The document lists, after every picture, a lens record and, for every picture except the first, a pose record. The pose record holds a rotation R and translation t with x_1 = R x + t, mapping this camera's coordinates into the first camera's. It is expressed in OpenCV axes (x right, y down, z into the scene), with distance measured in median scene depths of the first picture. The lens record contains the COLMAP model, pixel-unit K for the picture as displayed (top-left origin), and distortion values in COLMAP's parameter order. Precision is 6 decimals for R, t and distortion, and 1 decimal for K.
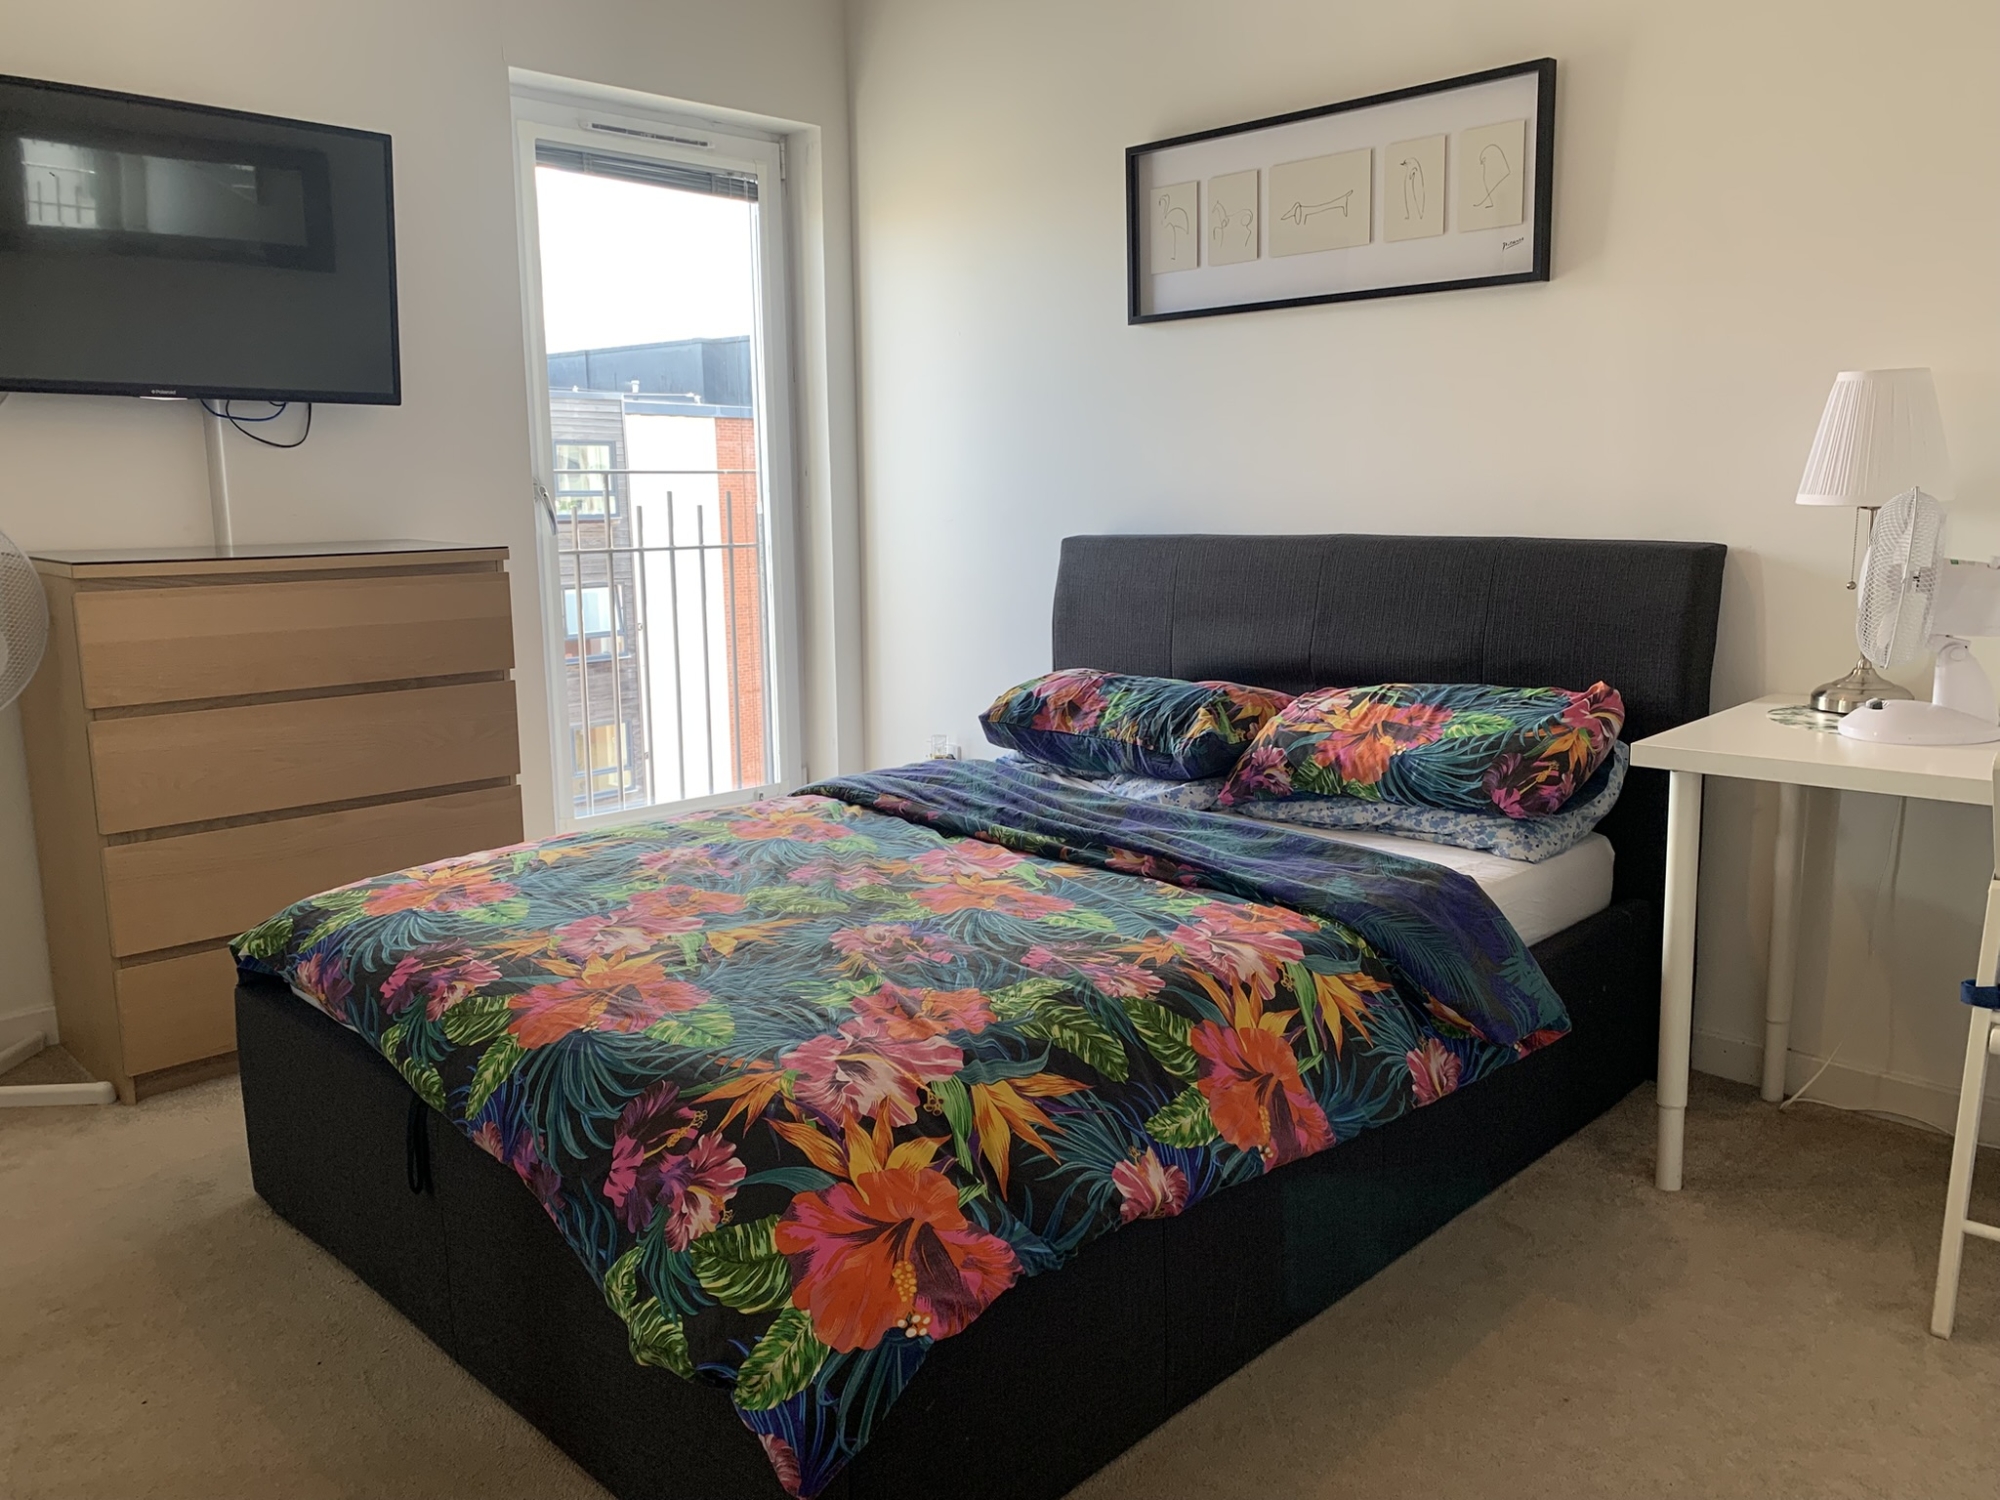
lens RADIAL K [[1529.3, 0, 1018.8], [0, 1529.3, 752.7], [0, 0, 1]] dist [0.039859, -0.053968]
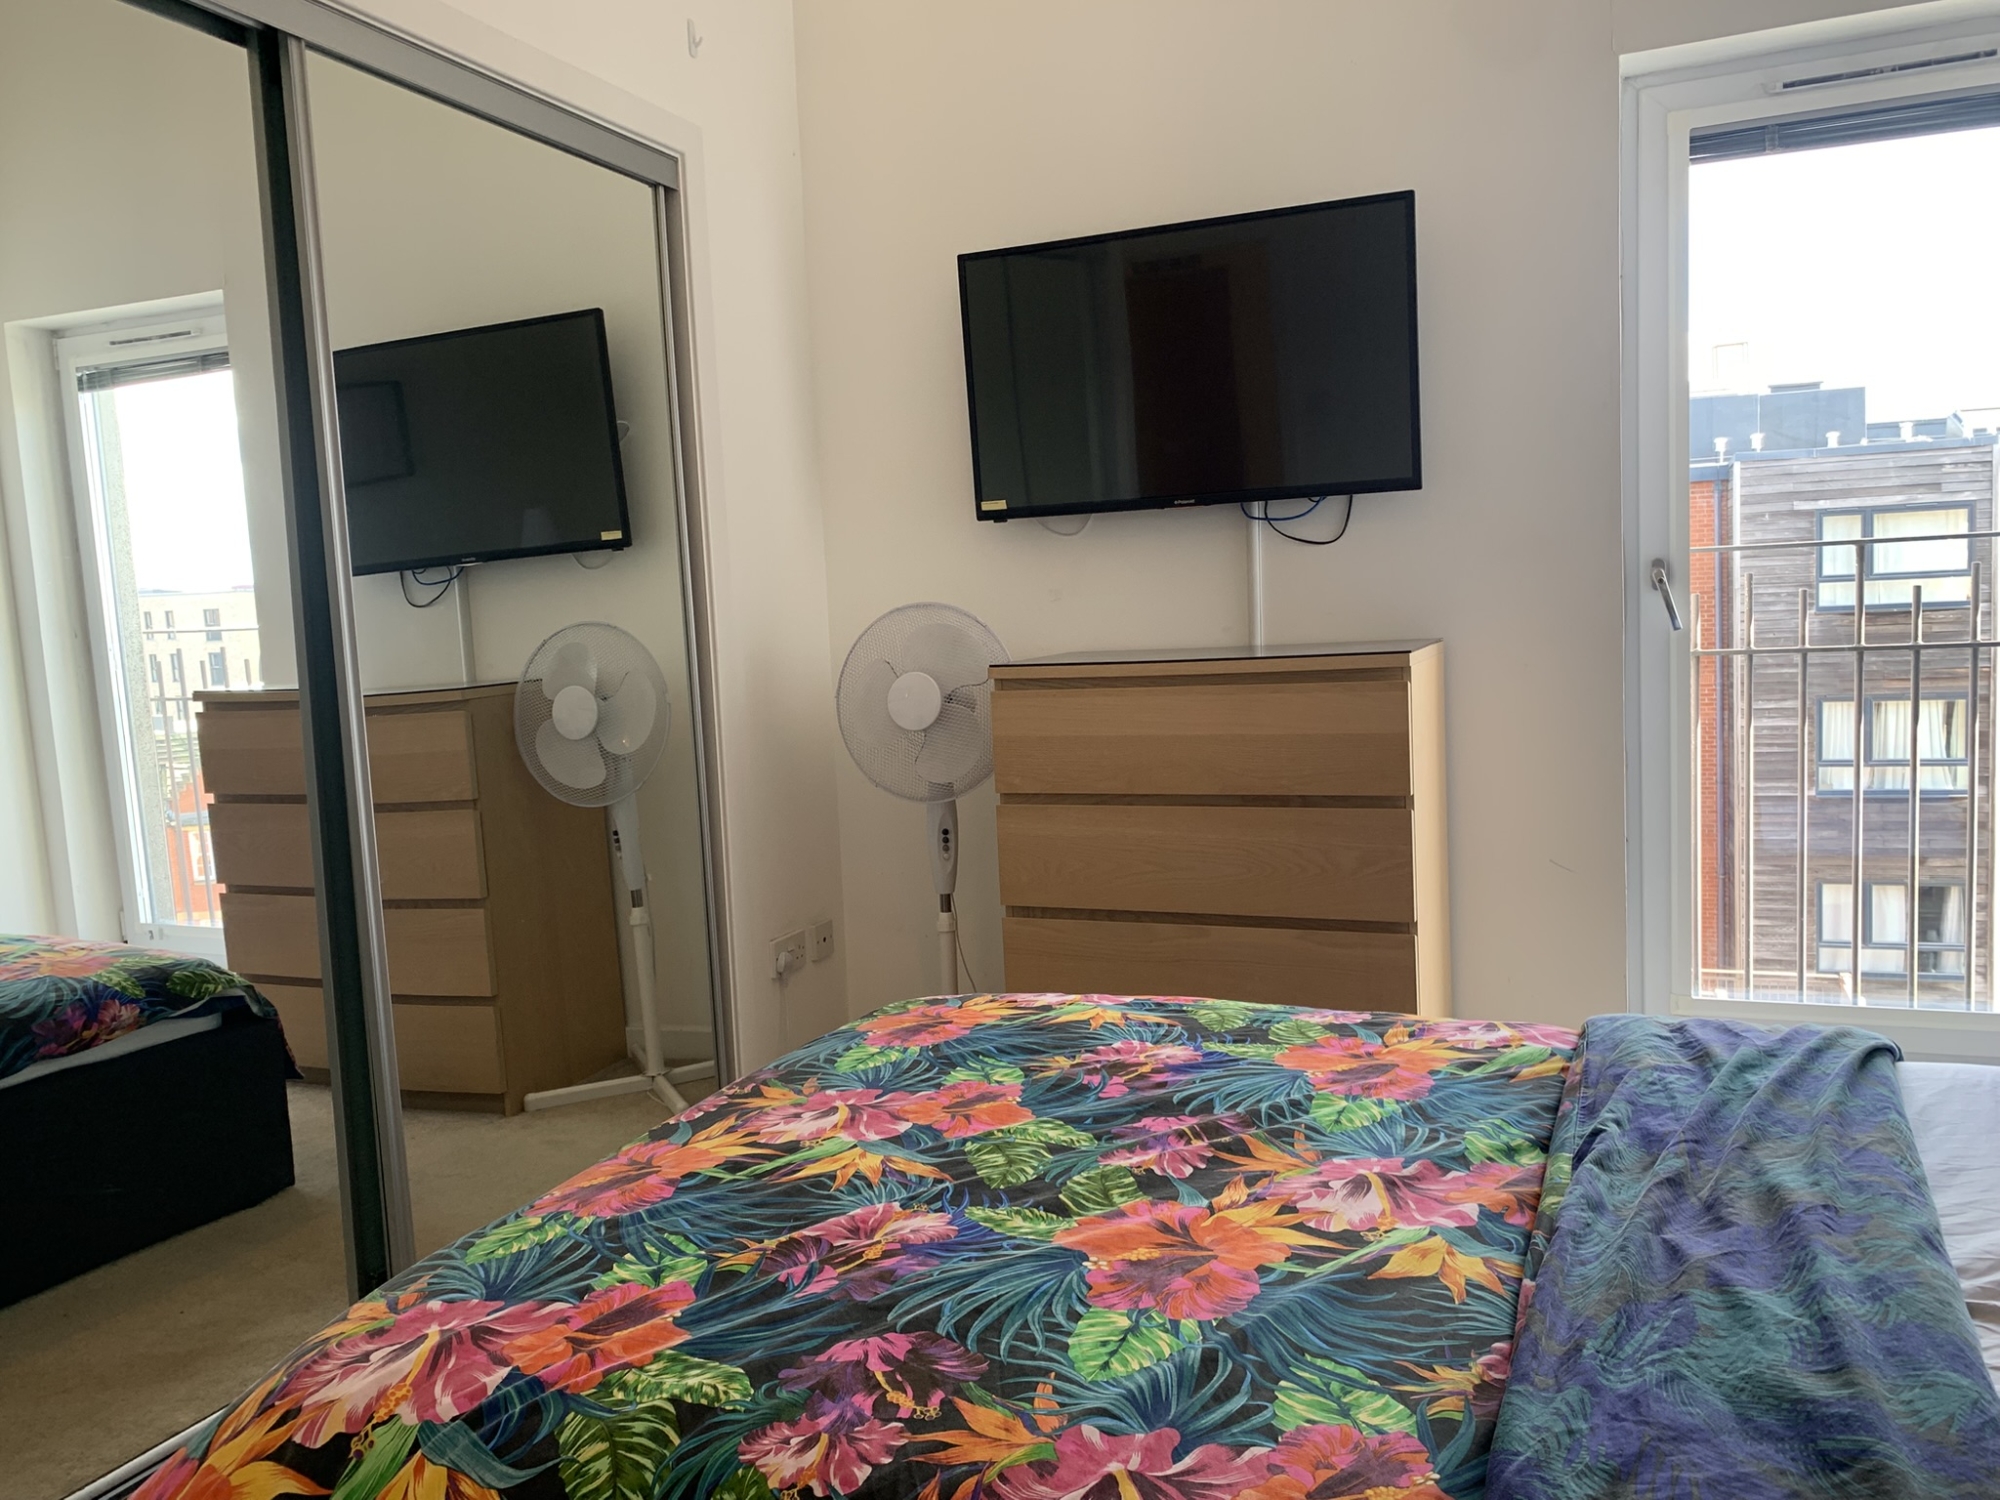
lens RADIAL K [[1529.3, 0, 996.8], [0, 1529.3, 751.2], [0, 0, 1]] dist [0.039859, -0.053968]
pose [[0.372103, 0.078938, -0.924829, 0.530032], [-0.119659, 0.992142, 0.036539, -0.122934], [0.920446, 0.097068, 0.378625, 0.707573]]
